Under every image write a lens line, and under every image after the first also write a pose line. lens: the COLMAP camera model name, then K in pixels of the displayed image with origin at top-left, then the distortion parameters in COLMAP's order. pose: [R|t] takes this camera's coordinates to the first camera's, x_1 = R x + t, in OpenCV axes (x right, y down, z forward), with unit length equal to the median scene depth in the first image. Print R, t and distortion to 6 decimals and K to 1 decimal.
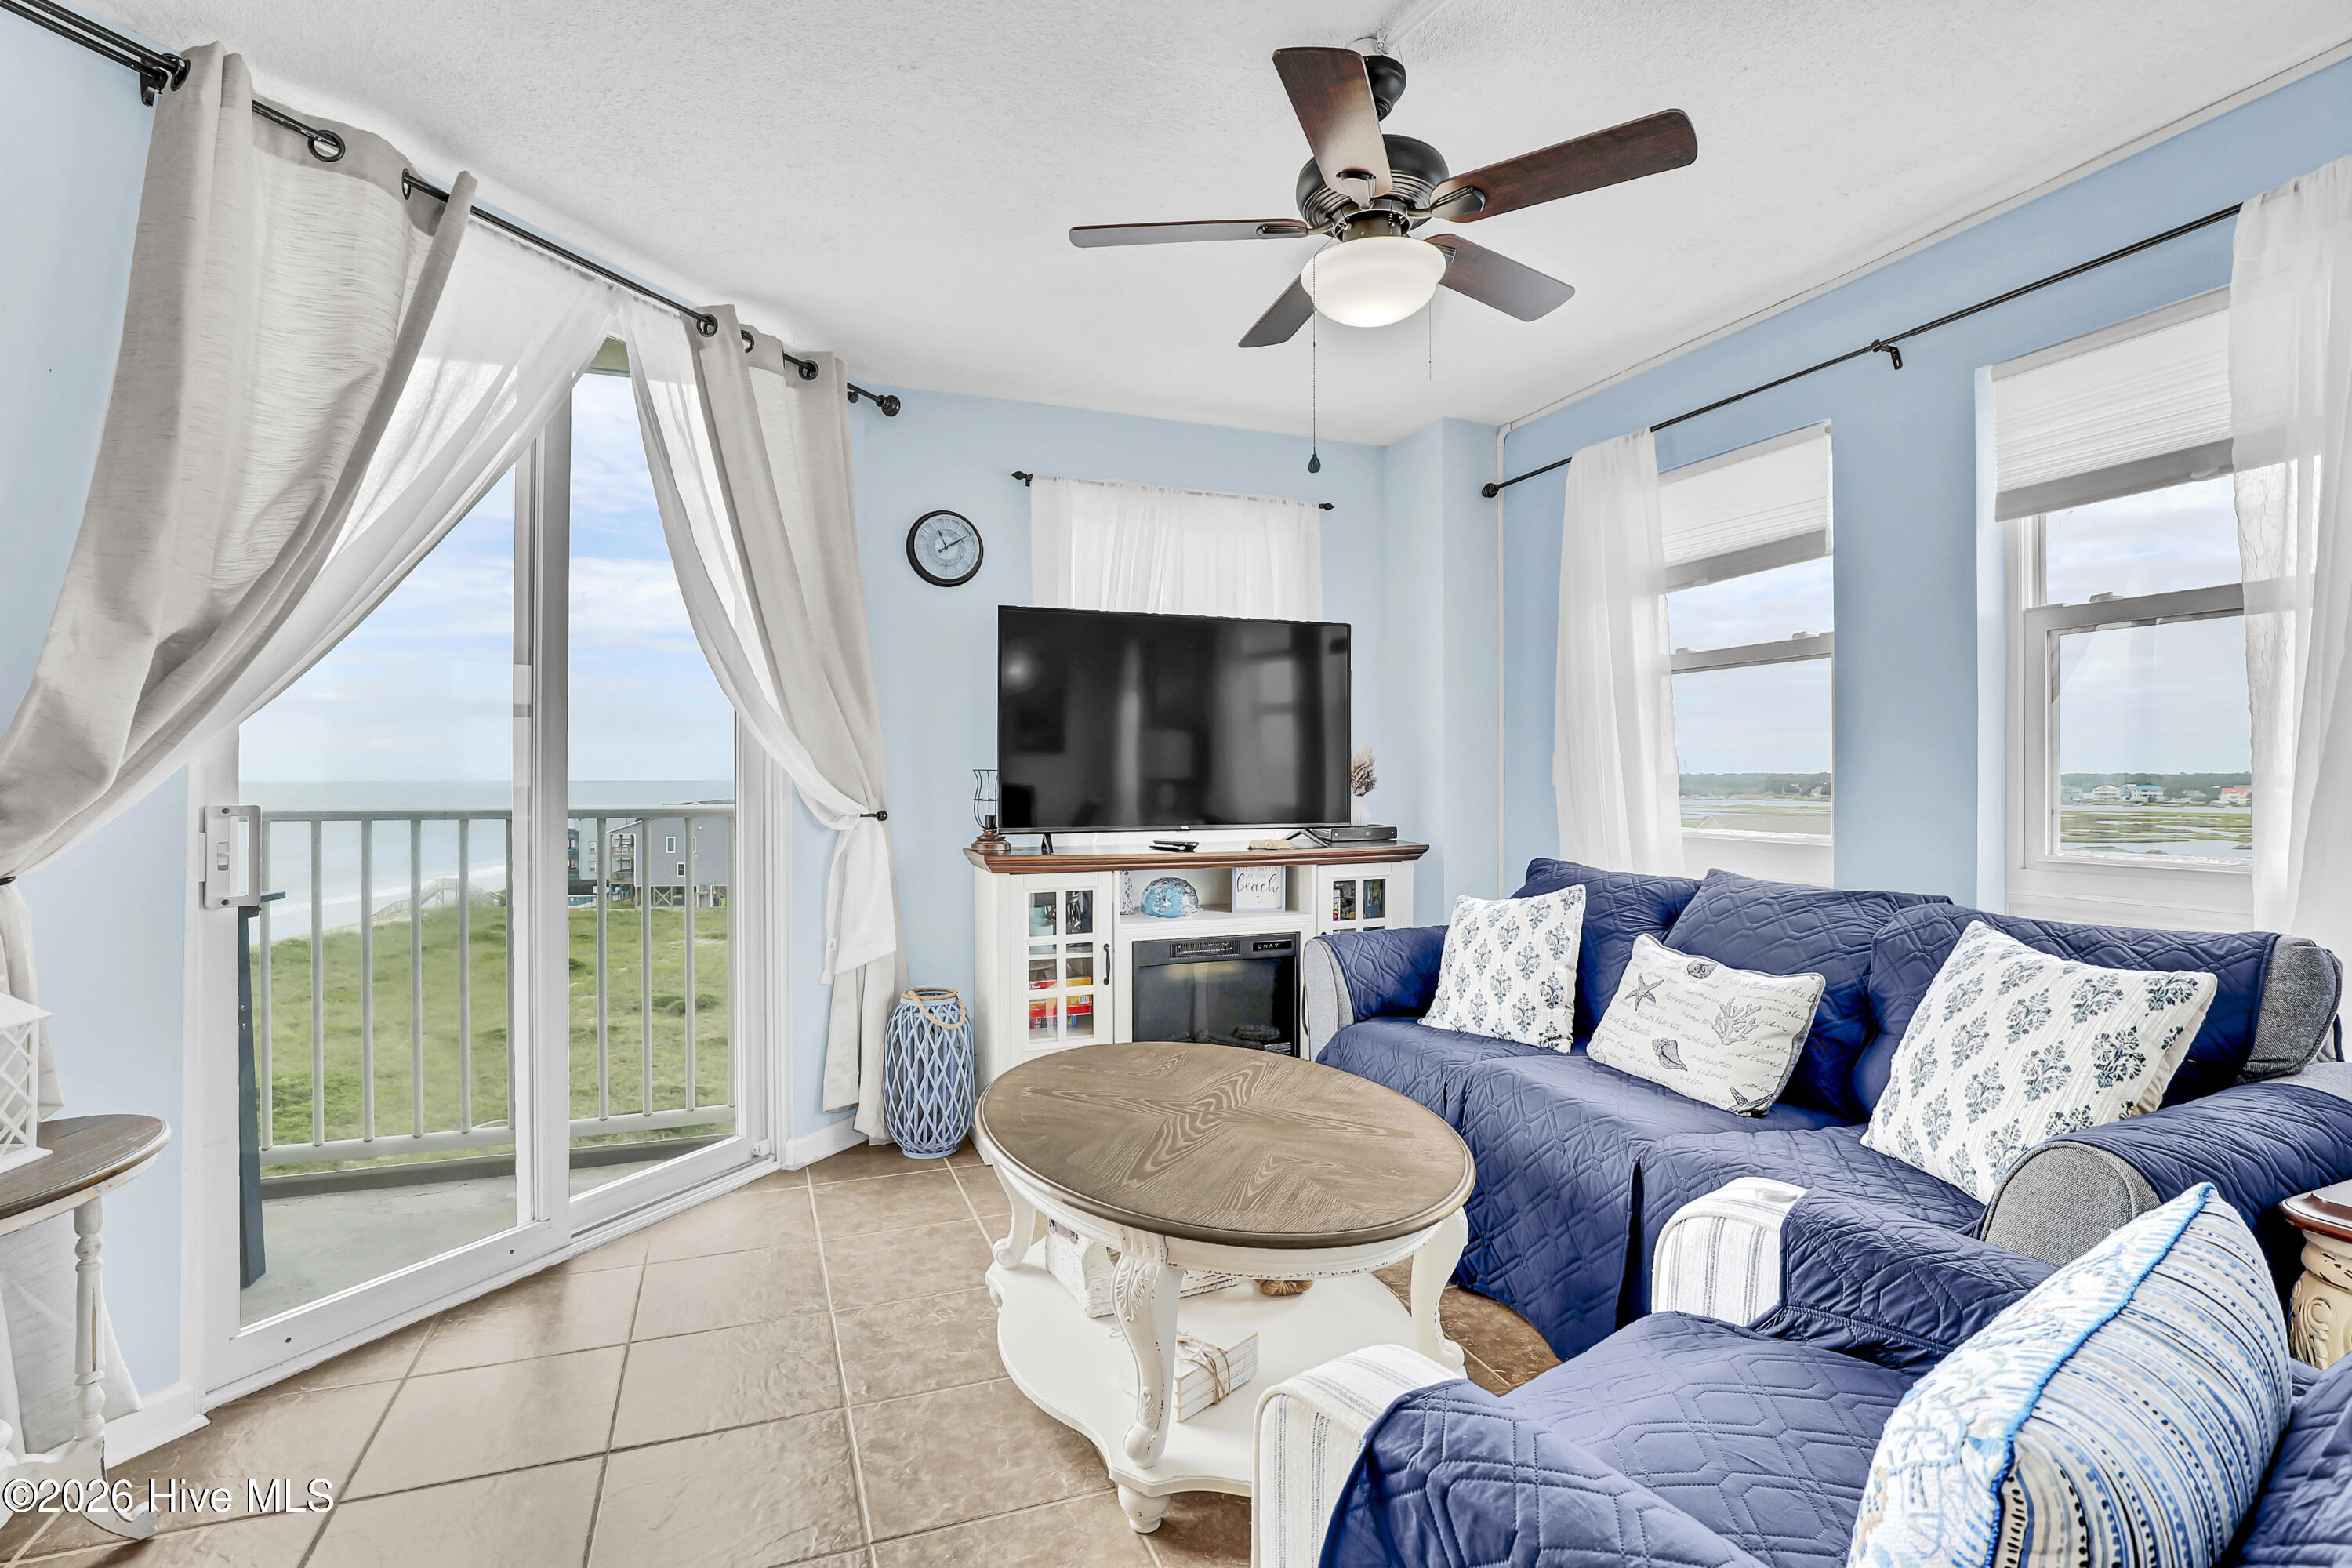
lens RADIAL K [[1145.8, 0, 1166.4], [0, 1145.8, 795.1], [0, 0, 1]] dist [-0.001418, 0.000917]
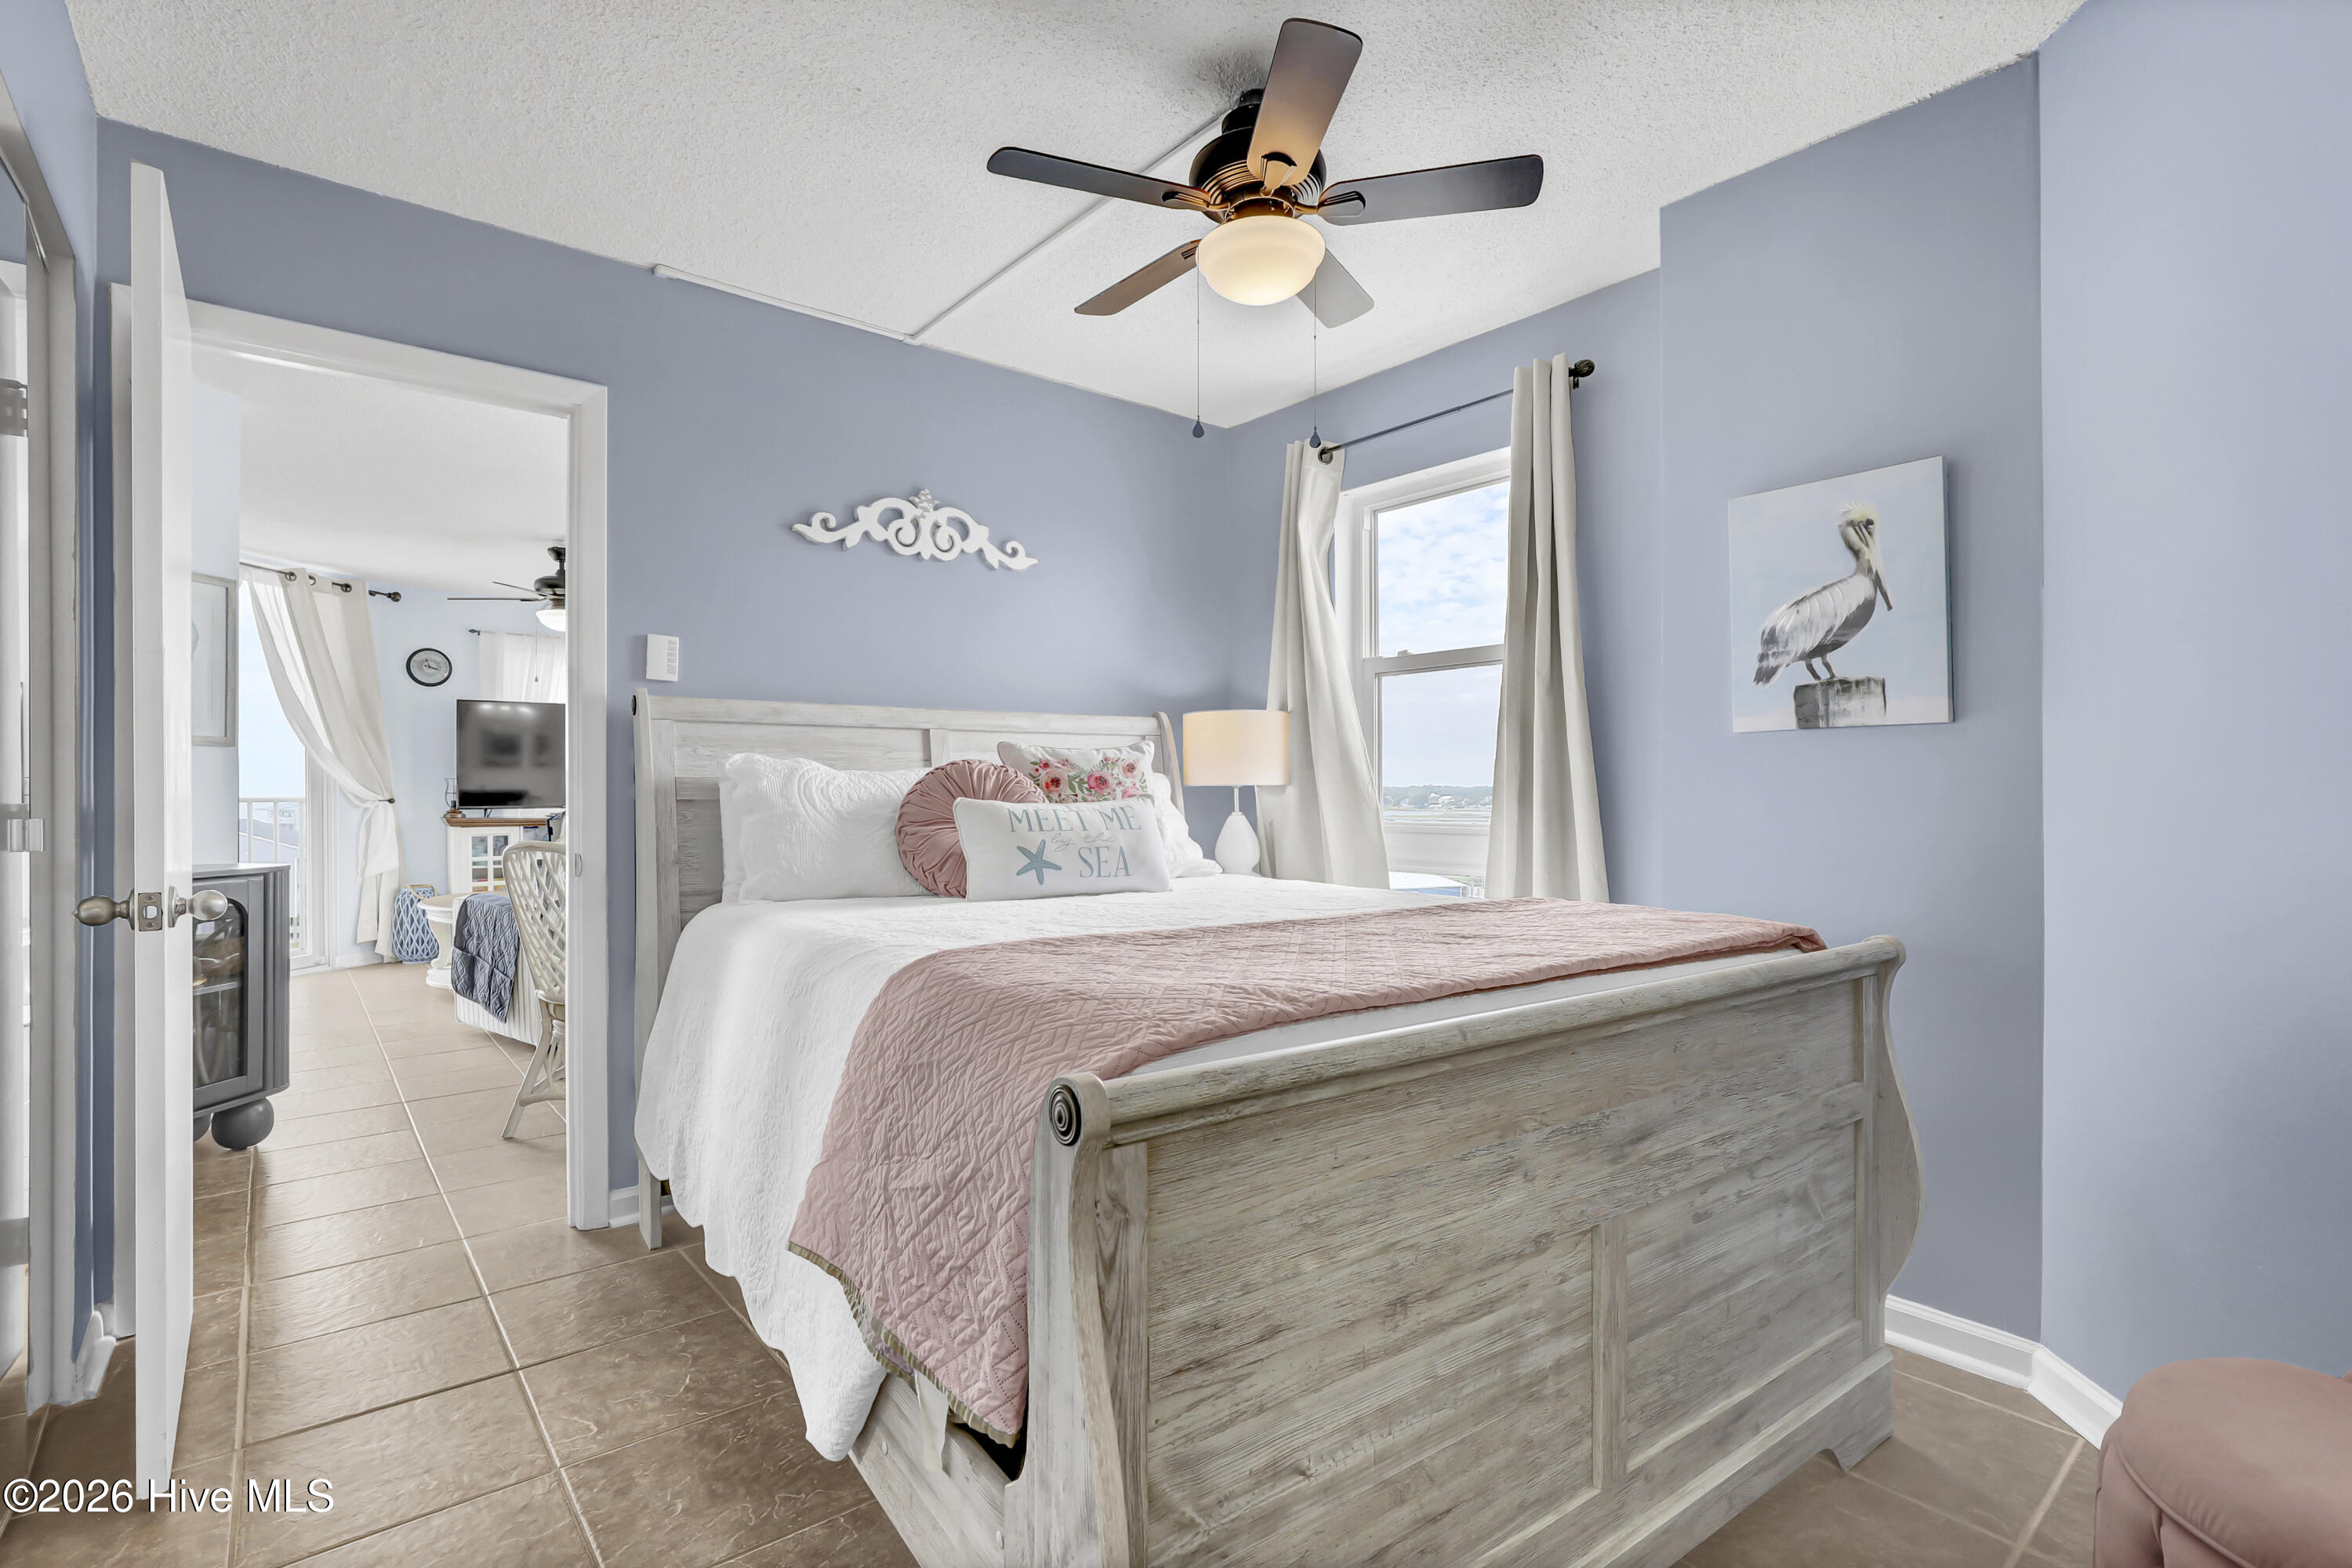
lens RADIAL K [[1145.8, 0, 1188.1], [0, 1145.8, 791.9], [0, 0, 1]] dist [-0.001418, 0.000917]
pose [[0.949313, -0.008989, 0.314204, 0.464134], [0.010452, 0.999941, -0.002973, 0.022626], [-0.314159, 0.006107, 0.949351, -1.398353]]
